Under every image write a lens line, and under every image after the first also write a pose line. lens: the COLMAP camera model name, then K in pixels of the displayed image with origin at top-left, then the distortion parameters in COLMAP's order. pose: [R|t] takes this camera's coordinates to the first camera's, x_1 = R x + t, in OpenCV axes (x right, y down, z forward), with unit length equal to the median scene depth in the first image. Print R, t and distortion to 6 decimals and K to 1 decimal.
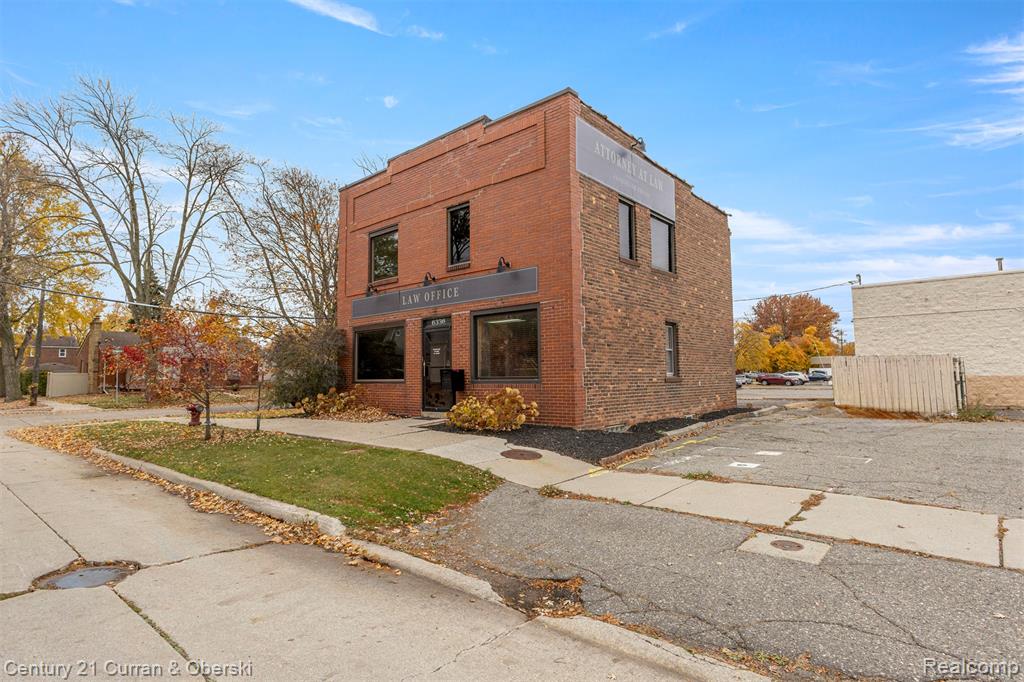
lens RADIAL K [[536.9, 0, 515.0], [0, 536.9, 342.0], [0, 0, 1]] dist [-0.006119, 0.000957]
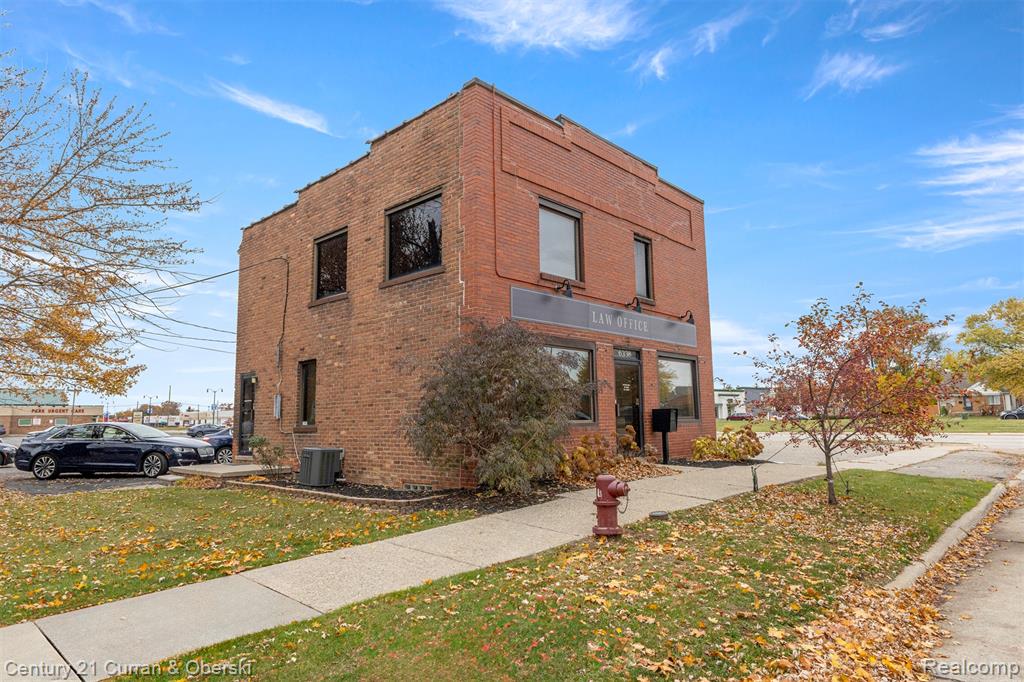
lens RADIAL K [[625.7, 0, 516.0], [0, 625.7, 343.3], [0, 0, 1]] dist [-0.000129, 0.000274]
pose [[0.034528, 0.137817, 0.989856, -1.149947], [-0.052869, 0.989311, -0.135897, 0.092890], [-0.998004, -0.047640, 0.041445, 1.127870]]
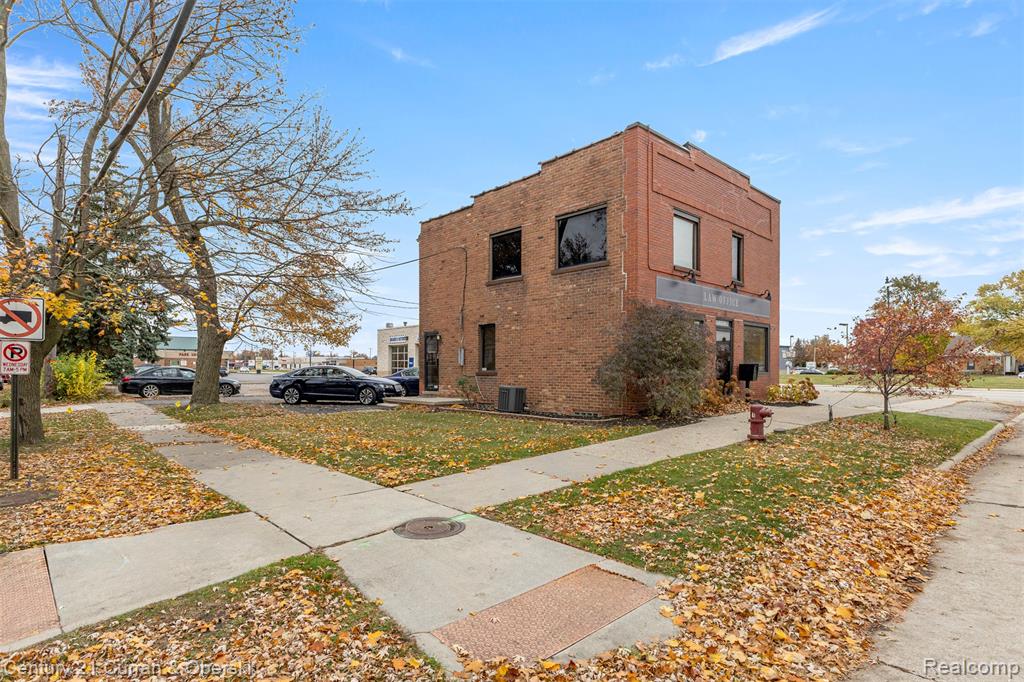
lens RADIAL K [[536.9, 0, 526.9], [0, 536.9, 376.1], [0, 0, 1]] dist [-0.006119, 0.000957]
pose [[0.101173, 0.004713, 0.994858, -1.358773], [-0.073974, 0.997256, 0.002798, 0.107530], [-0.992115, -0.073877, 0.101244, 1.293535]]
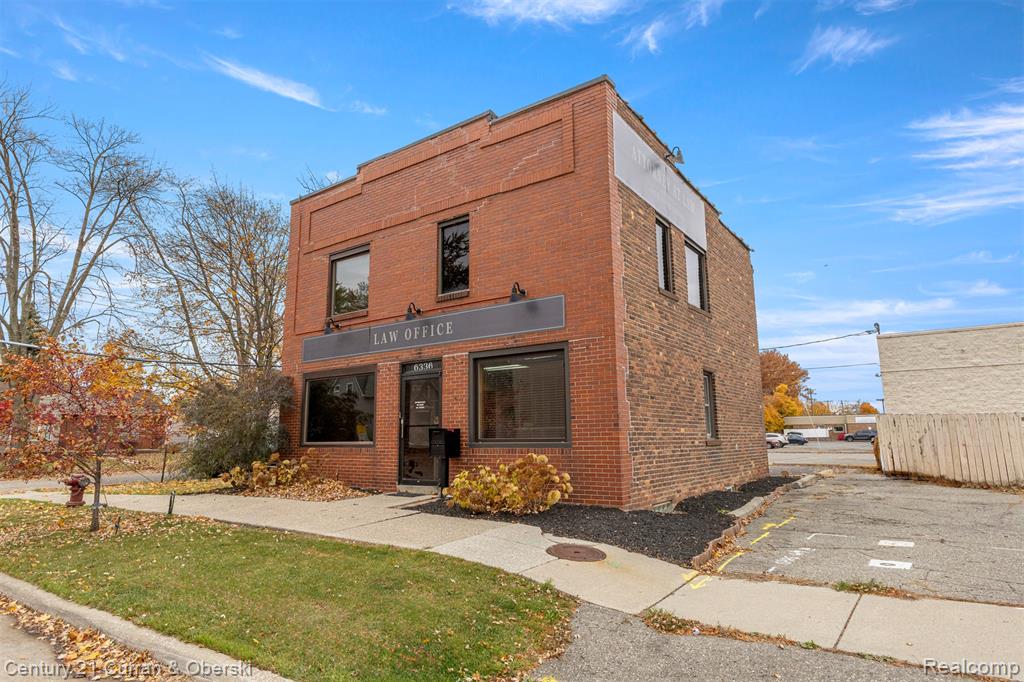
lens RADIAL K [[586.1, 0, 513.7], [0, 586.1, 342.0], [0, 0, 1]] dist [0.003266, -0.004222]
pose [[0.995468, 0.016558, 0.093645, -0.091763], [-0.007349, 0.995174, -0.097851, 0.008771], [-0.094813, 0.096719, 0.990785, 0.147252]]
